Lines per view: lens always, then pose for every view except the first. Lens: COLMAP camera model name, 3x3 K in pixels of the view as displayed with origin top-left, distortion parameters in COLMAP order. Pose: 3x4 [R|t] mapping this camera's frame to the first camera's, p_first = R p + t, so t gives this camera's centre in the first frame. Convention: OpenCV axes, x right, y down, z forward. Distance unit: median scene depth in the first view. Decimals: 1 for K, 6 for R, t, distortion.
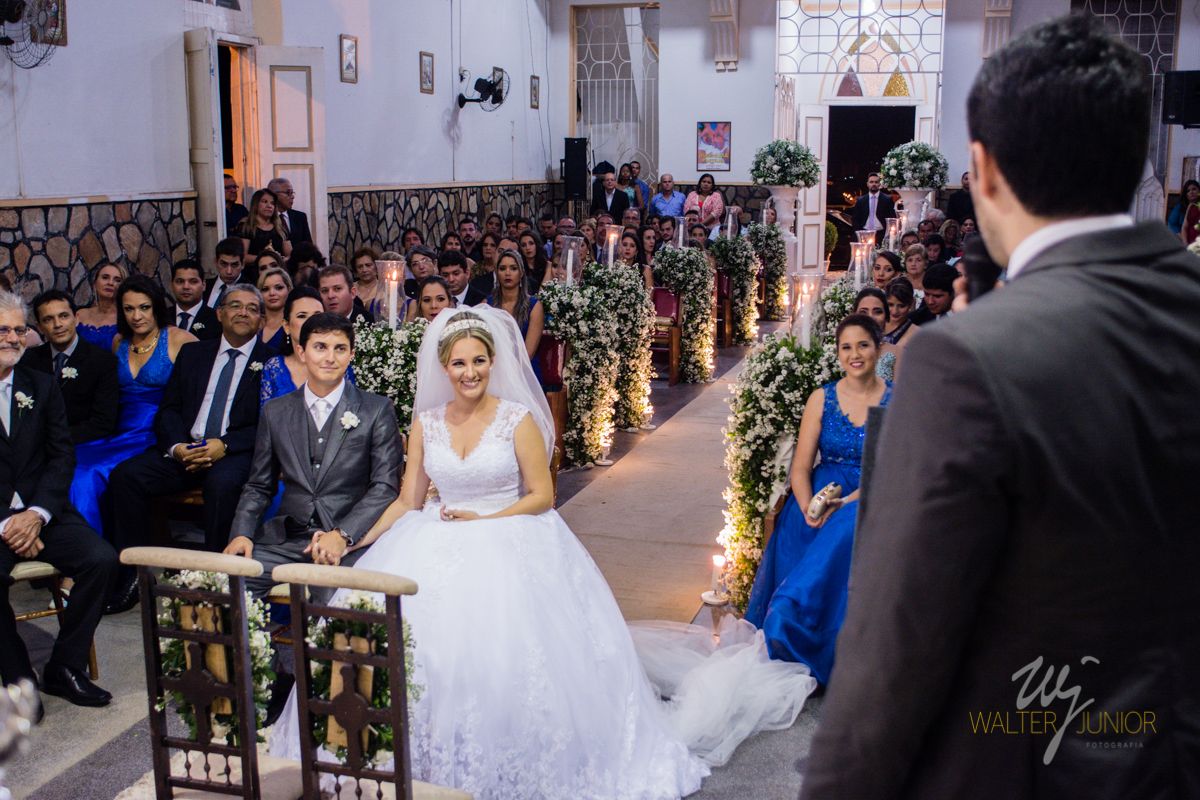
lens RADIAL K [[1230.2, 0, 586.7], [0, 1230.2, 401.6], [0, 0, 1]] dist [-0.093287, 0.100152]
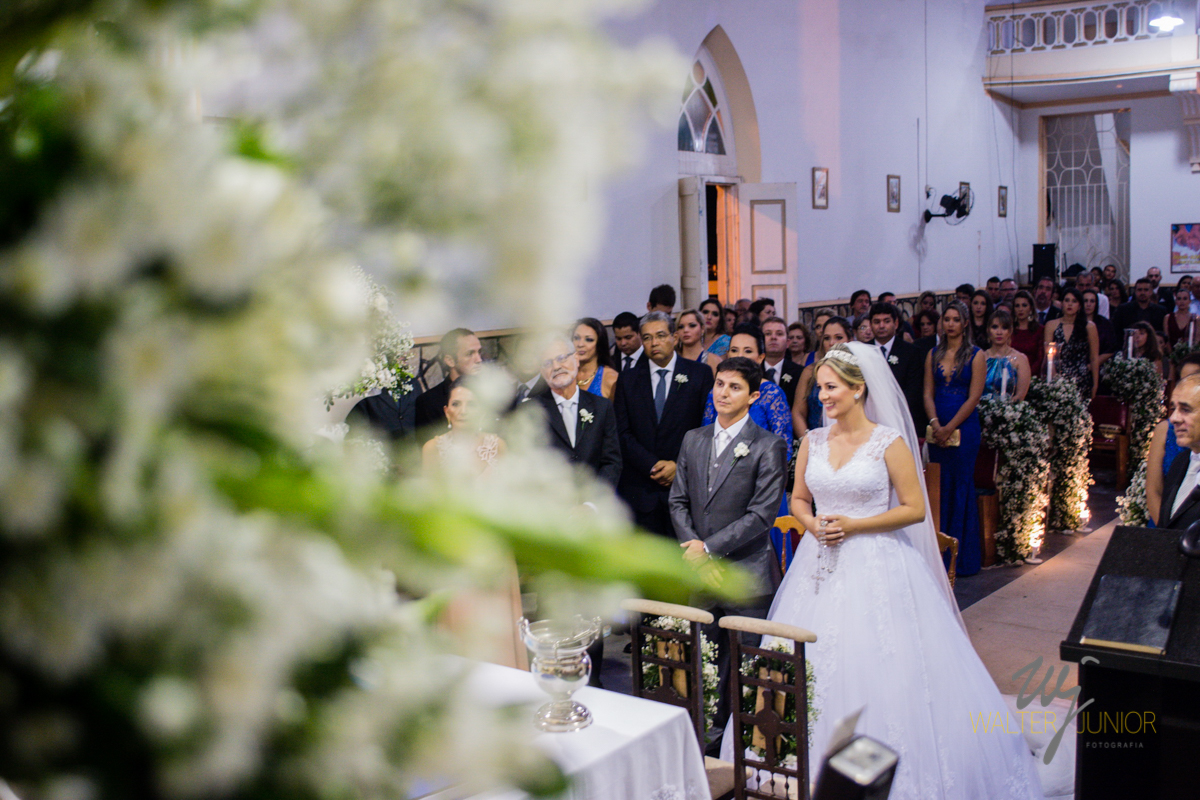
lens RADIAL K [[1325.2, 0, 581.6], [0, 1325.2, 382.4], [0, 0, 1]] dist [-0.105313, 0.126206]
pose [[0.923871, 0.005762, -0.382661, 0.087744], [-0.035892, 0.996784, -0.071646, -0.011392], [0.381018, 0.079926, 0.921107, -0.244227]]
